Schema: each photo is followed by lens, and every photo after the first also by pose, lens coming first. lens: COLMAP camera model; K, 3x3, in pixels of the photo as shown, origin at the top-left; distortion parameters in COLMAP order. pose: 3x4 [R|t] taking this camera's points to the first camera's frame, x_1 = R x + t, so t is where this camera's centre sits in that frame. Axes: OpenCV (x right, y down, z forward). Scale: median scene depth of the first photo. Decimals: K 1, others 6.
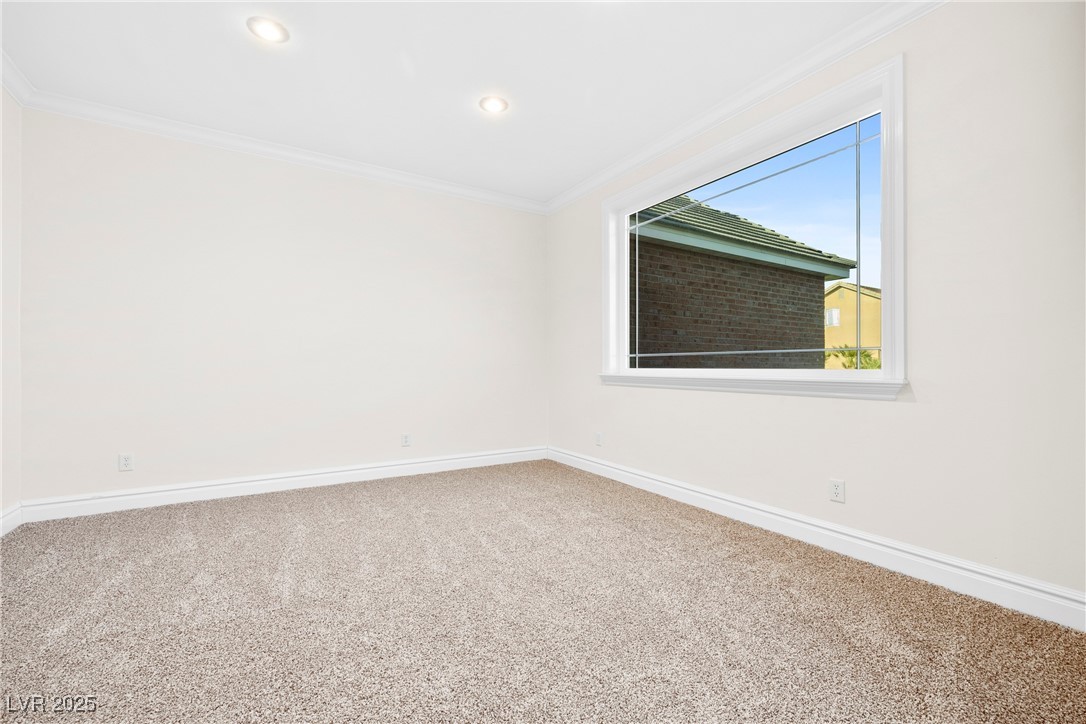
lens RADIAL K [[460.2, 0, 542.8], [0, 460.2, 364.3], [0, 0, 1]] dist [0.007081, -0.000173]
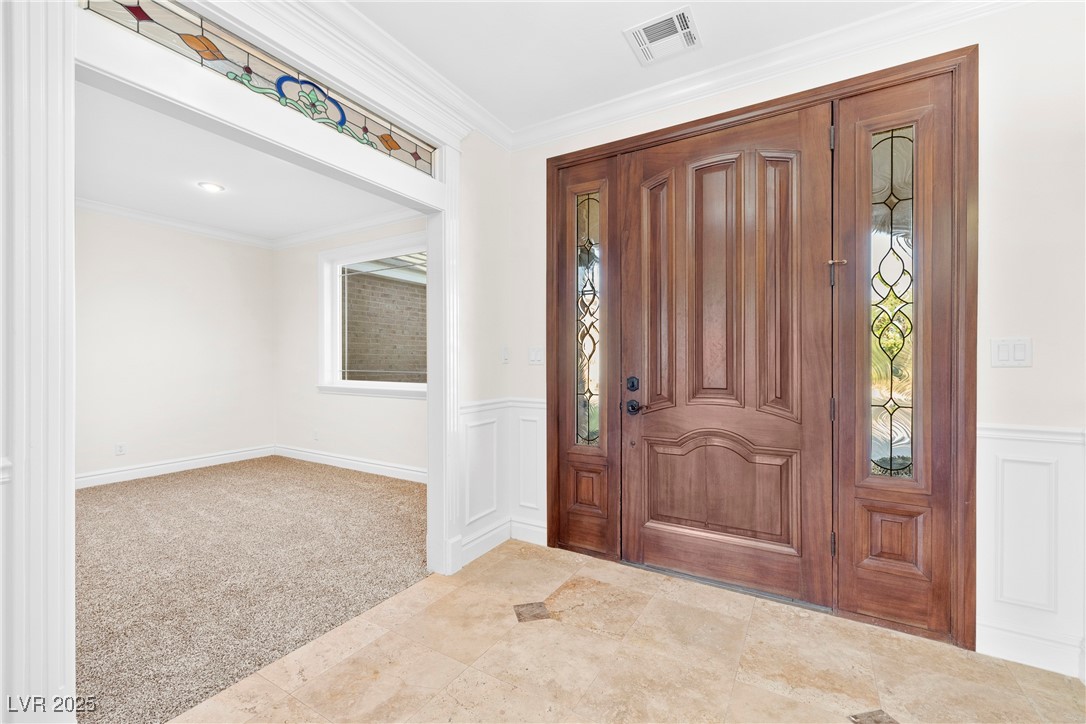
lens RADIAL K [[460.2, 0, 541.8], [0, 460.2, 361.9], [0, 0, 1]] dist [0.007081, -0.000173]
pose [[0.889138, -0.002643, 0.457632, 0.095254], [-0.001597, 0.999959, 0.008879, -0.058068], [-0.457637, -0.008625, 0.889097, -0.459224]]
